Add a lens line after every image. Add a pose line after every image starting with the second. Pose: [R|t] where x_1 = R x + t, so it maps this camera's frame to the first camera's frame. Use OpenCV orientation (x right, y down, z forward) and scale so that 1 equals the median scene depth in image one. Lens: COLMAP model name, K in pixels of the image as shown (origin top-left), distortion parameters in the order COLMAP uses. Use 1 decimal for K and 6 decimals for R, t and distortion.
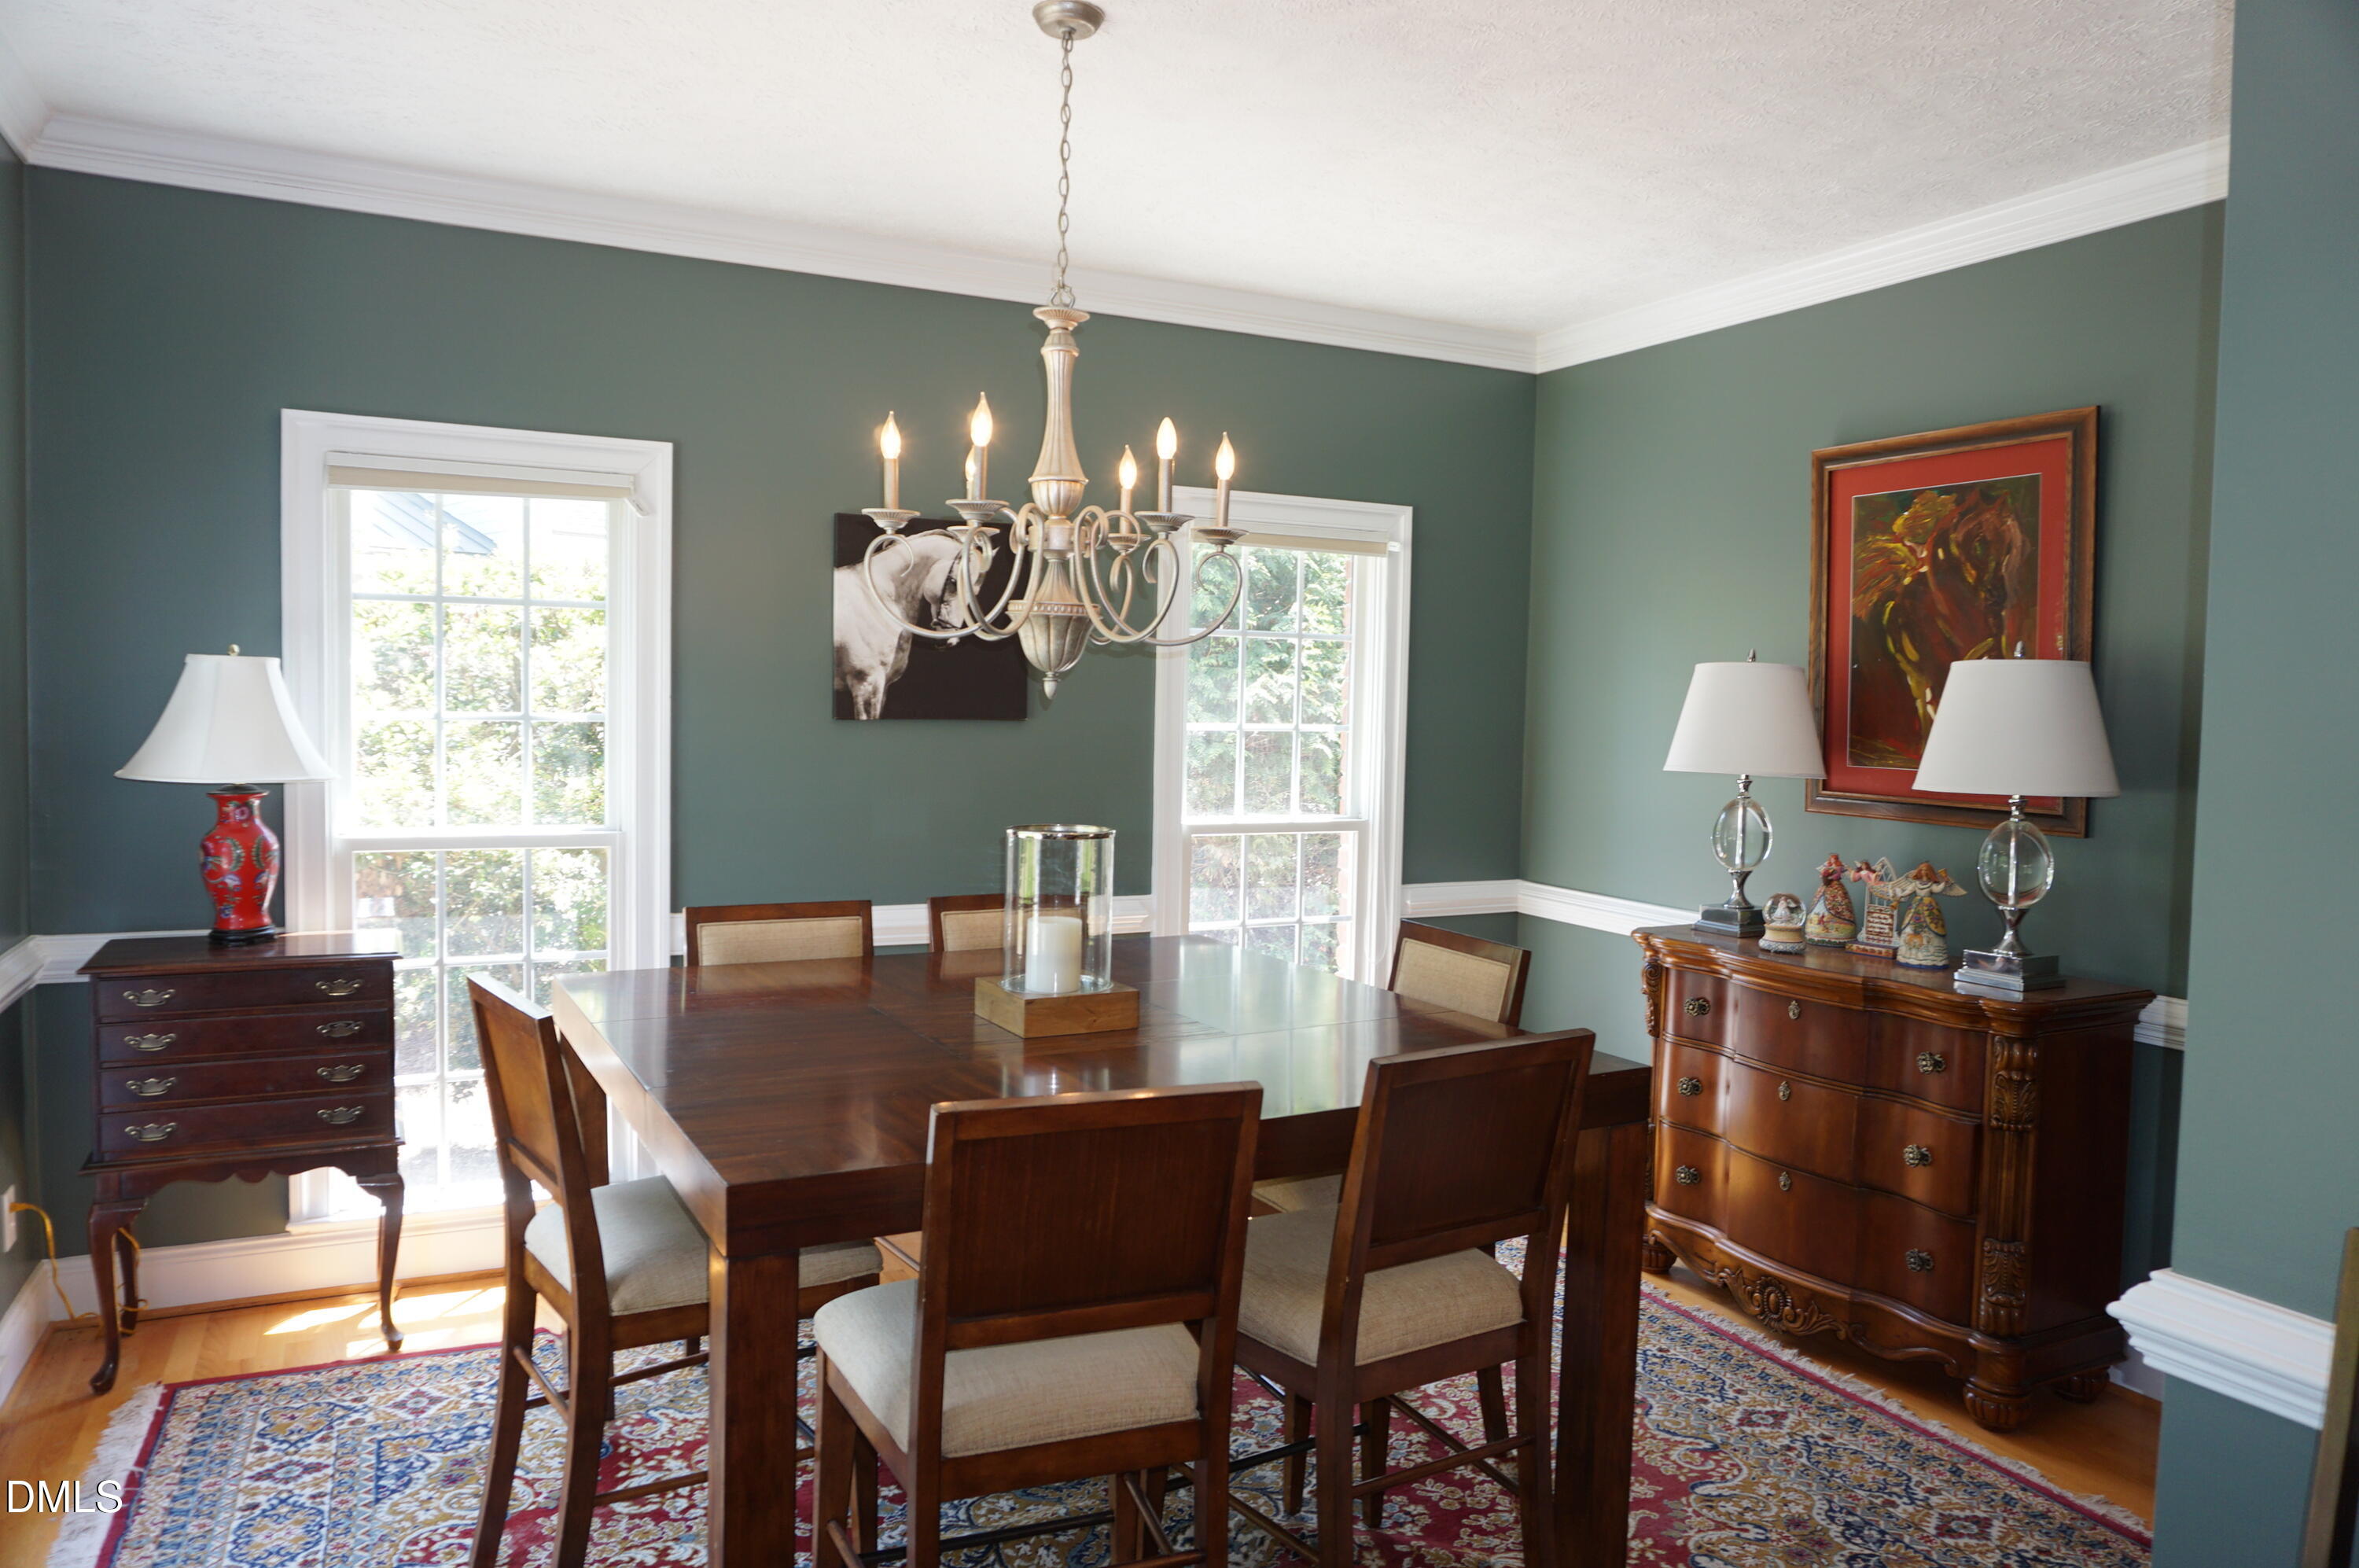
lens RADIAL K [[1571.5, 0, 1189.7], [0, 1571.5, 789.1], [0, 0, 1]] dist [-0.048974, 0.029033]
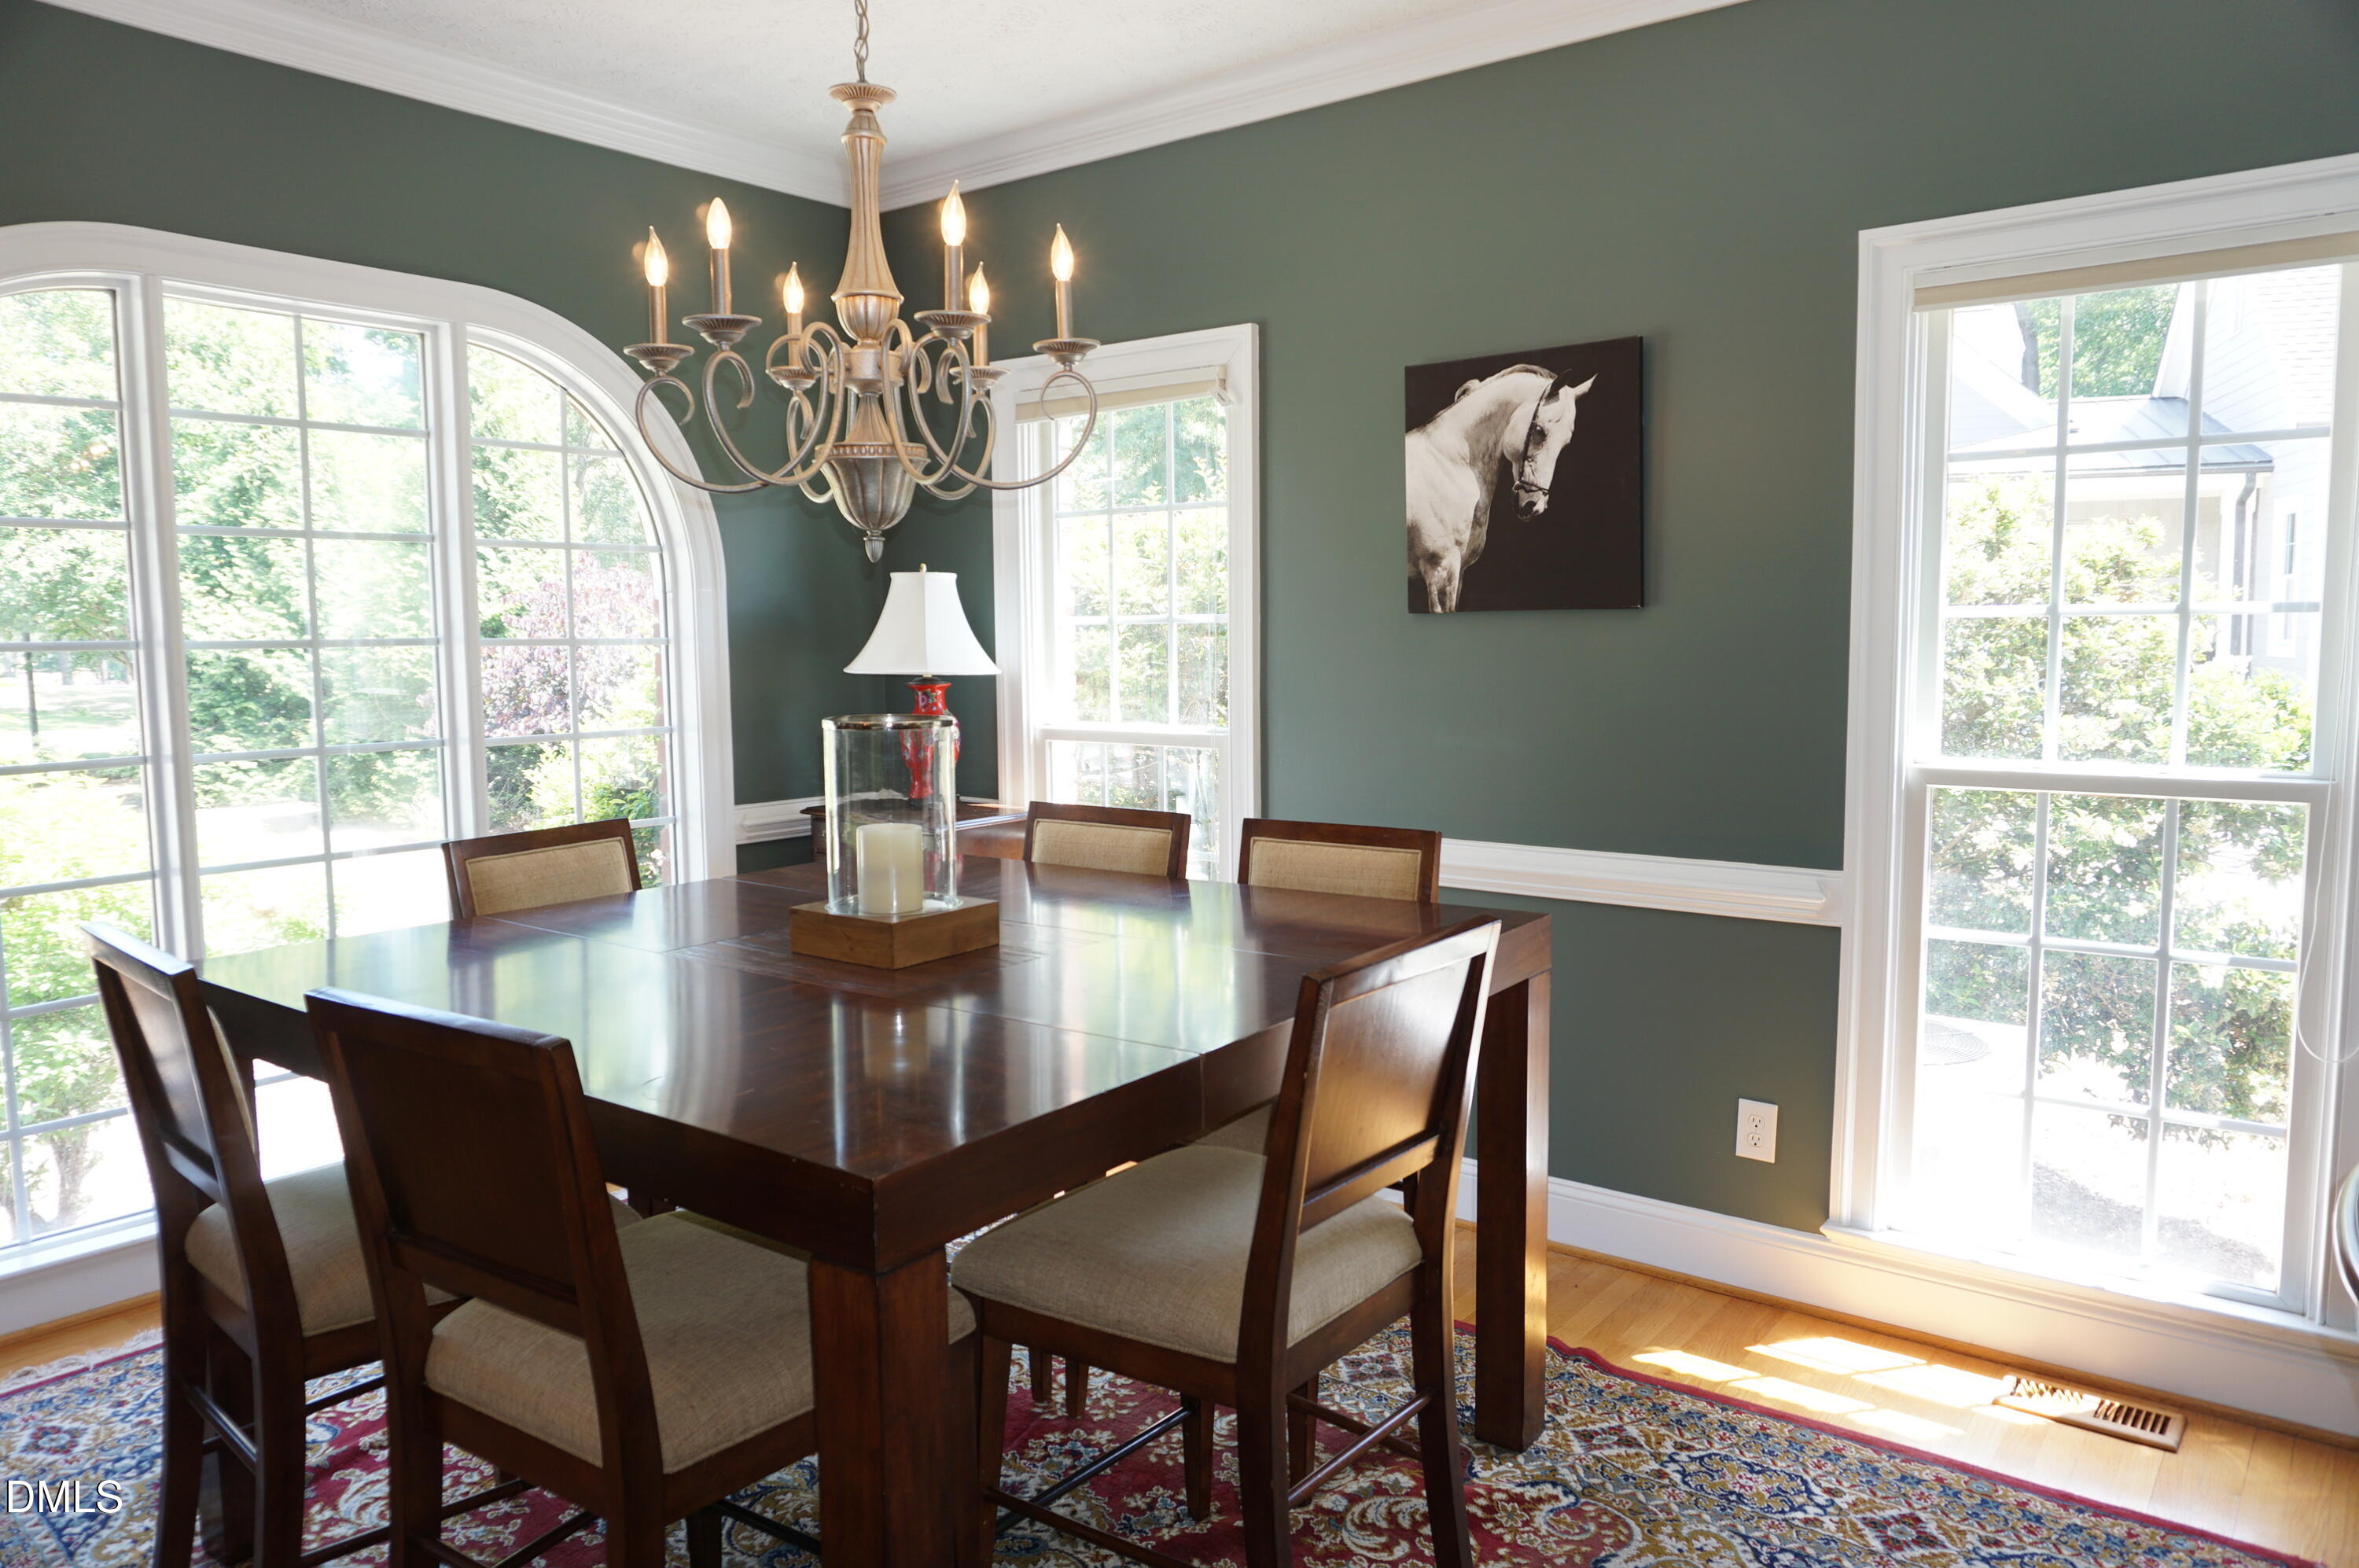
lens RADIAL K [[1571.5, 0, 1184.4], [0, 1571.5, 768.6], [0, 0, 1]] dist [-0.048974, 0.029033]
pose [[0.447367, 0.057154, -0.892523, 0.475203], [-0.029906, 0.998354, 0.048941, 0.001264], [0.893850, 0.004797, 0.448339, 0.511504]]
